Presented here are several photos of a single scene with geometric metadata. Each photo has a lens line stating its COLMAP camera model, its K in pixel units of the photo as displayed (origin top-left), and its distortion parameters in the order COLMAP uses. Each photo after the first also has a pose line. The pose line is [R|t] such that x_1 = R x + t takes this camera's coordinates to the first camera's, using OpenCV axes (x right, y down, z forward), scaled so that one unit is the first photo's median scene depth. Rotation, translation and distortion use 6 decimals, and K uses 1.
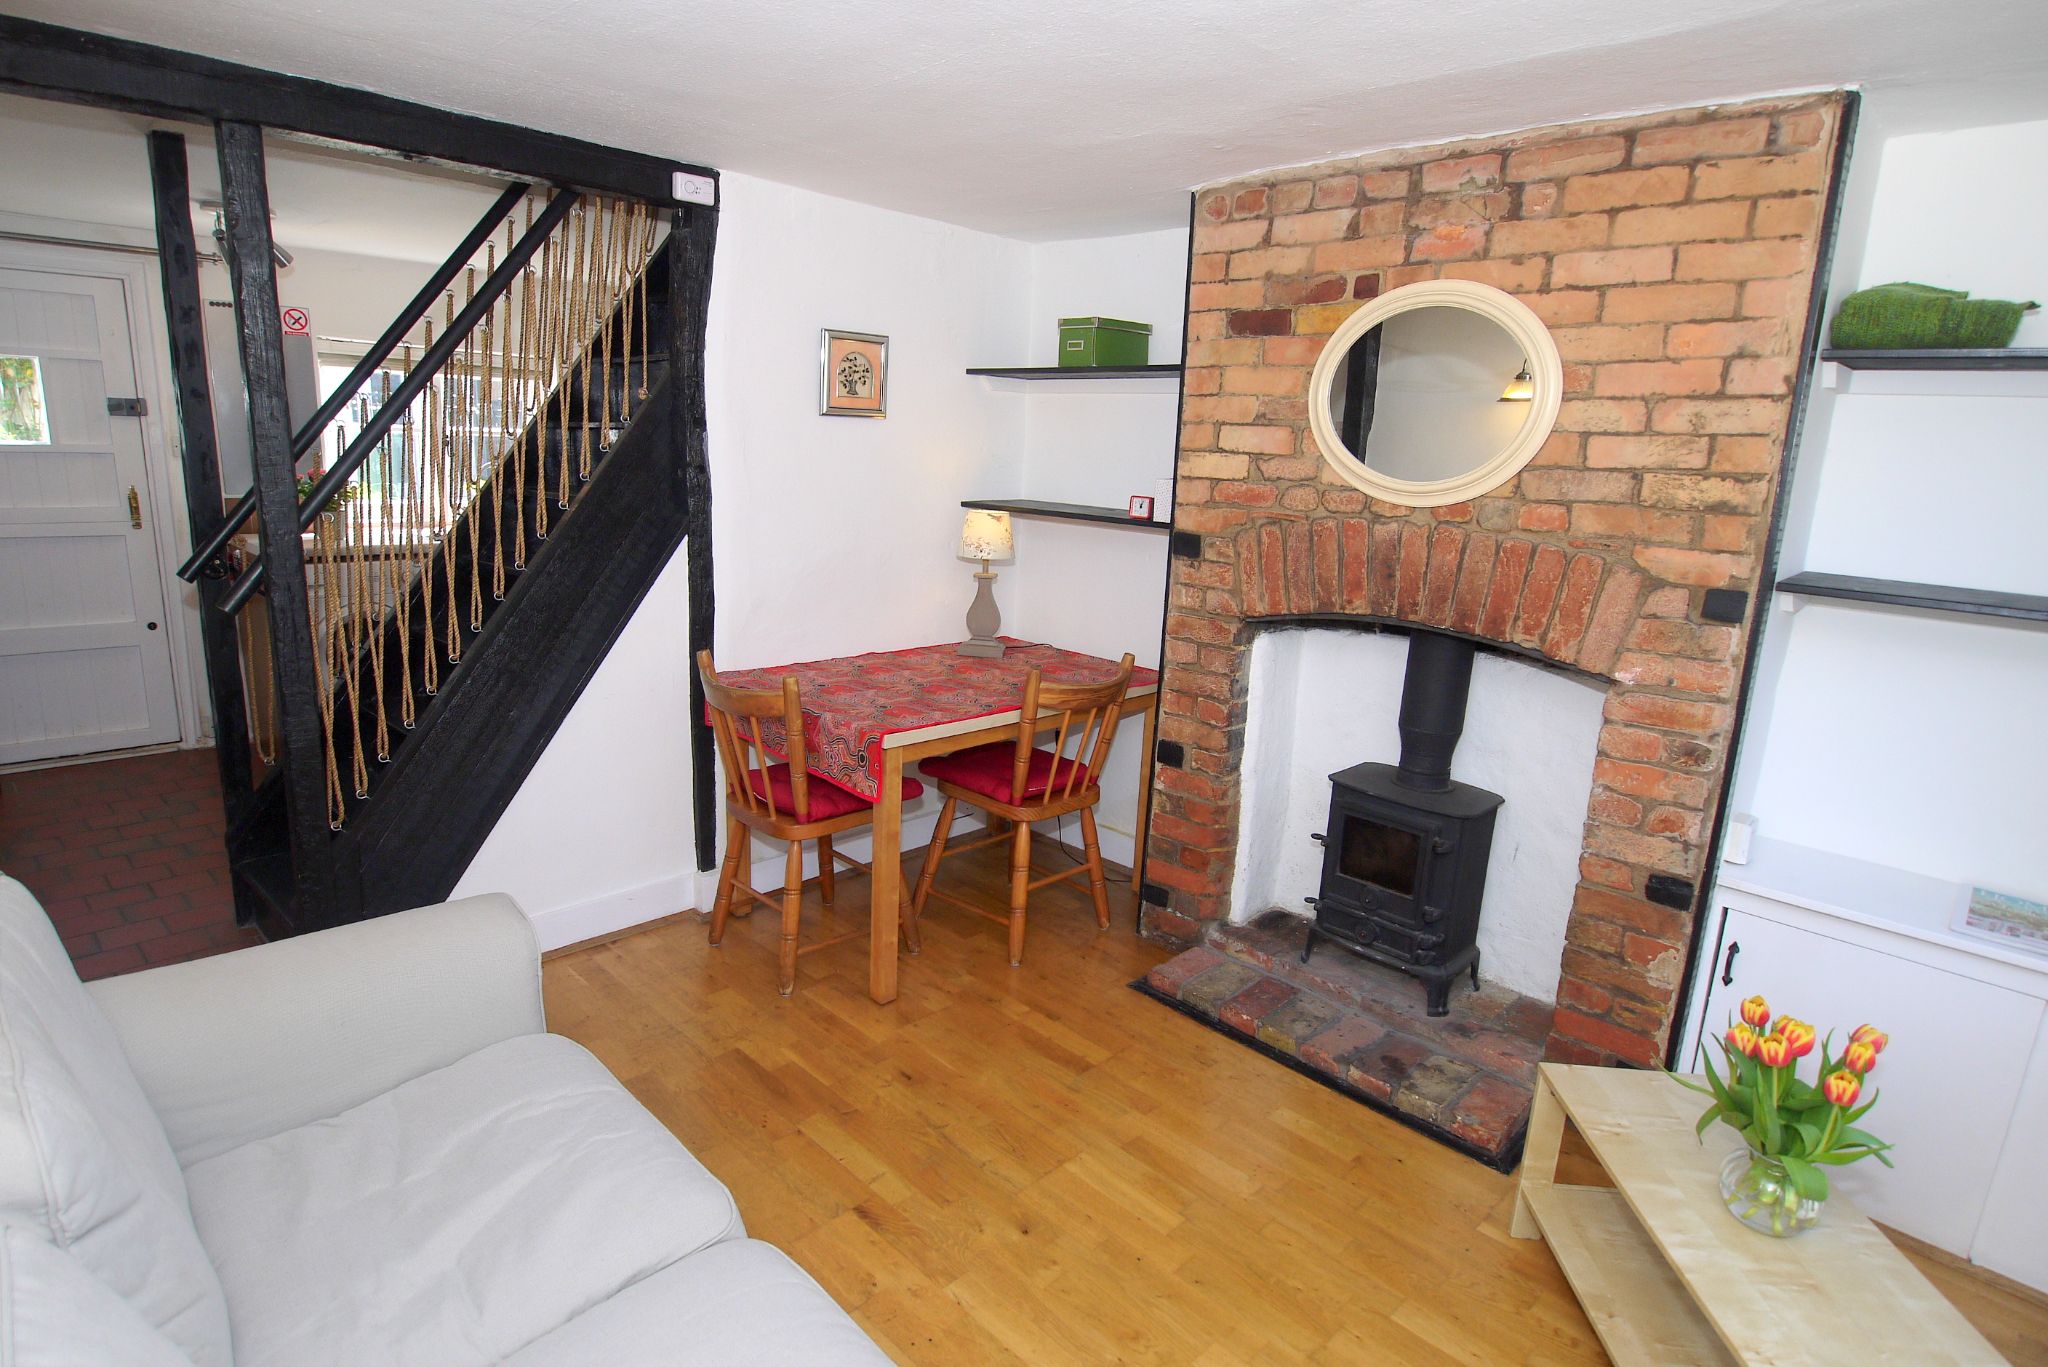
lens RADIAL K [[1089.2, 0, 1013.5], [0, 1089.2, 691.9], [0, 0, 1]] dist [-0.000852, -0.014040]
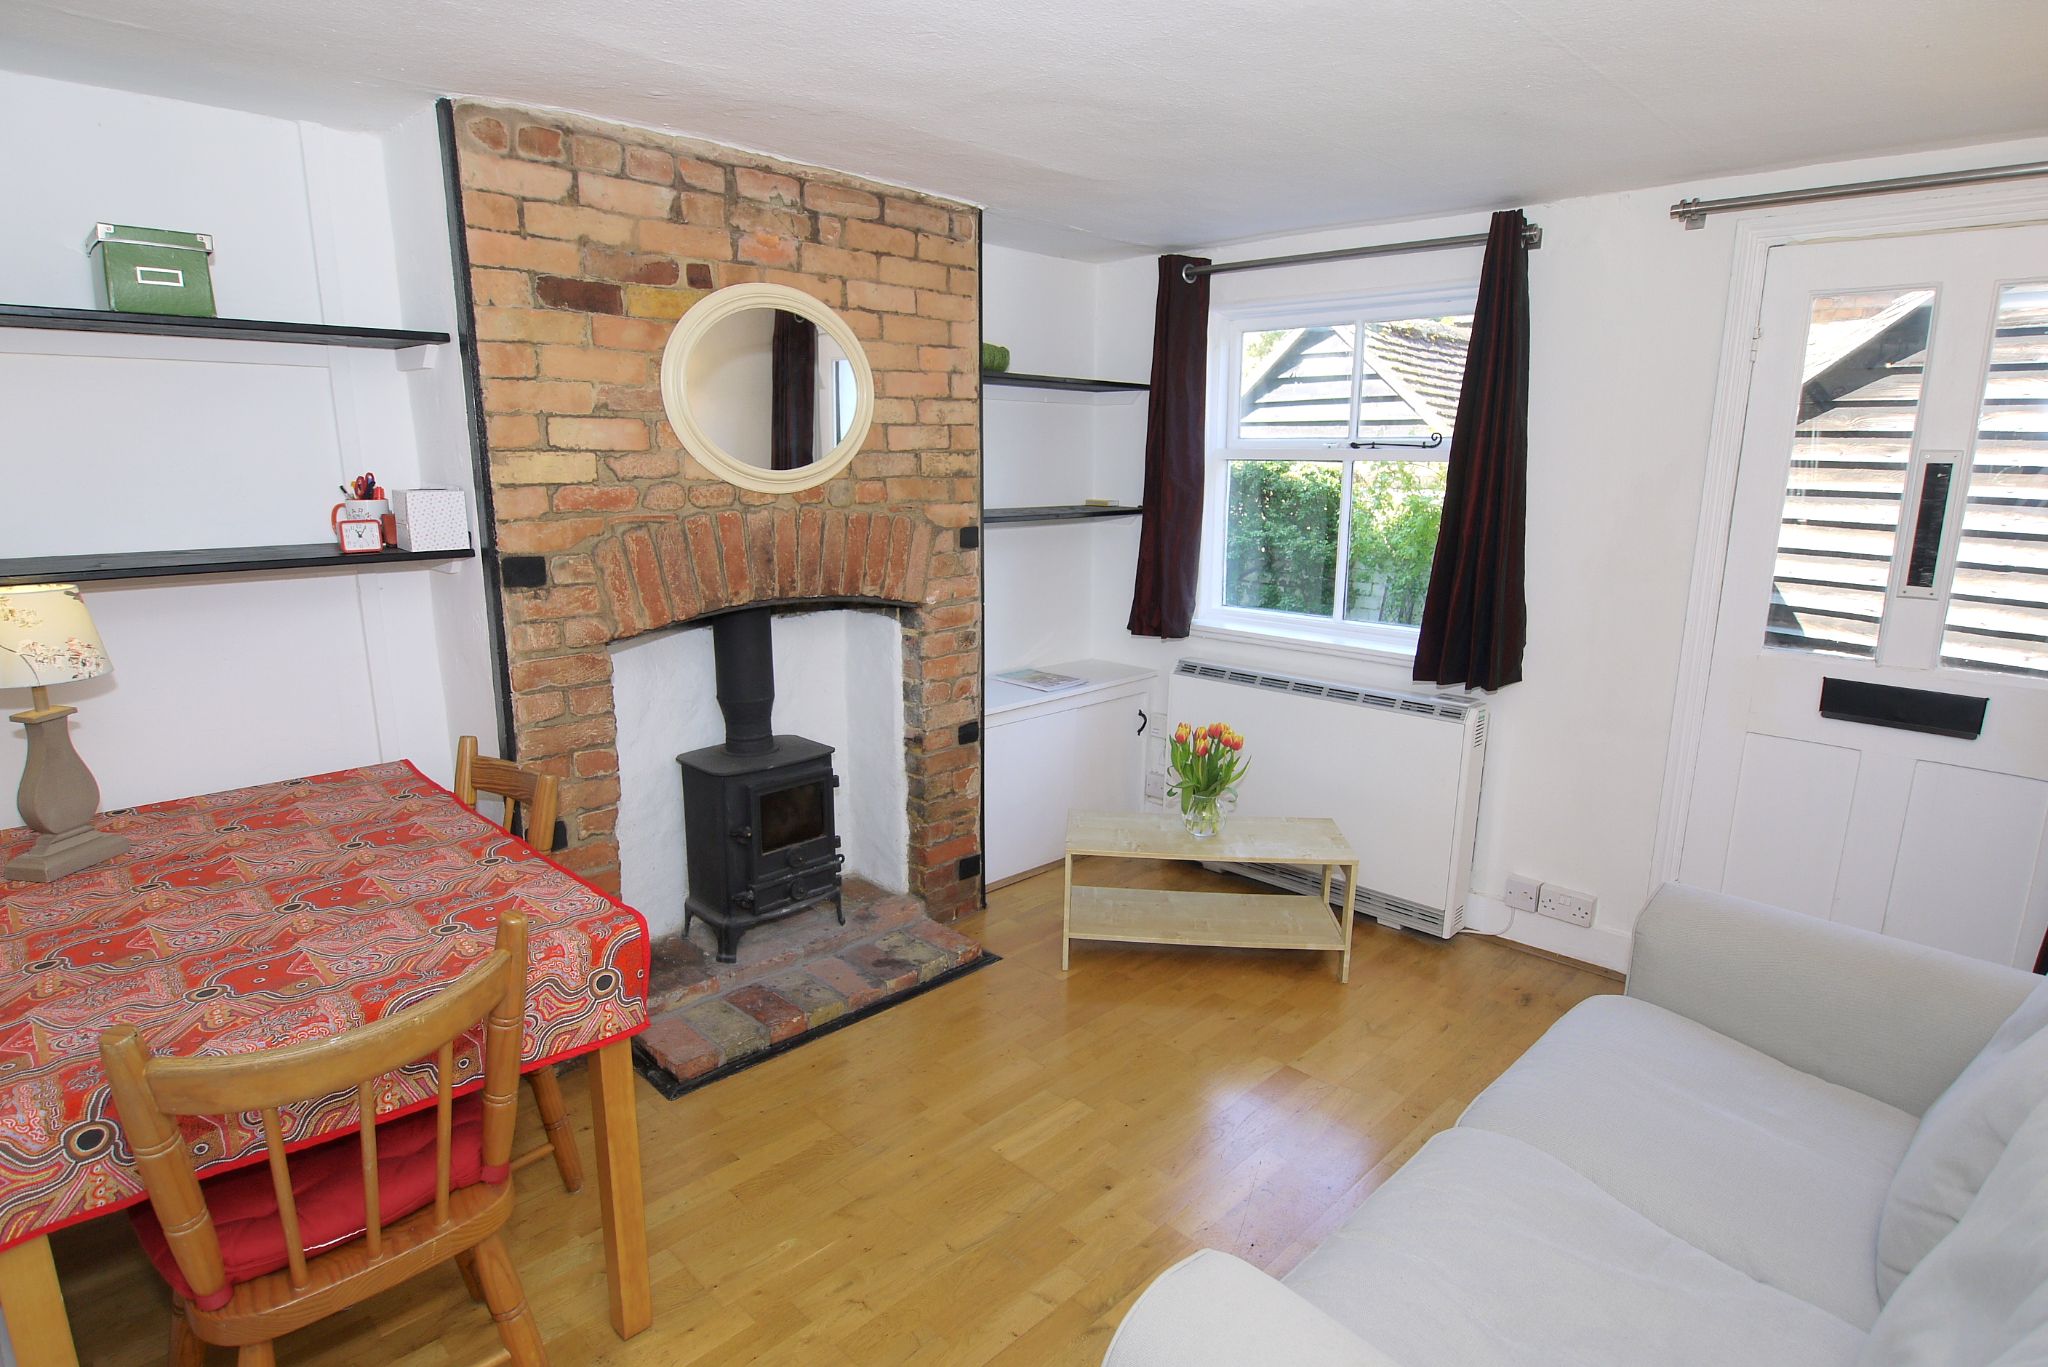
lens RADIAL K [[1089.2, 0, 1013.5], [0, 1089.2, 691.9], [0, 0, 1]] dist [-0.000852, -0.014040]
pose [[-0.009859, -0.258940, 0.965843, -0.721181], [0.216995, 0.942319, 0.254848, -0.206813], [-0.976123, 0.212095, 0.046898, 0.753348]]
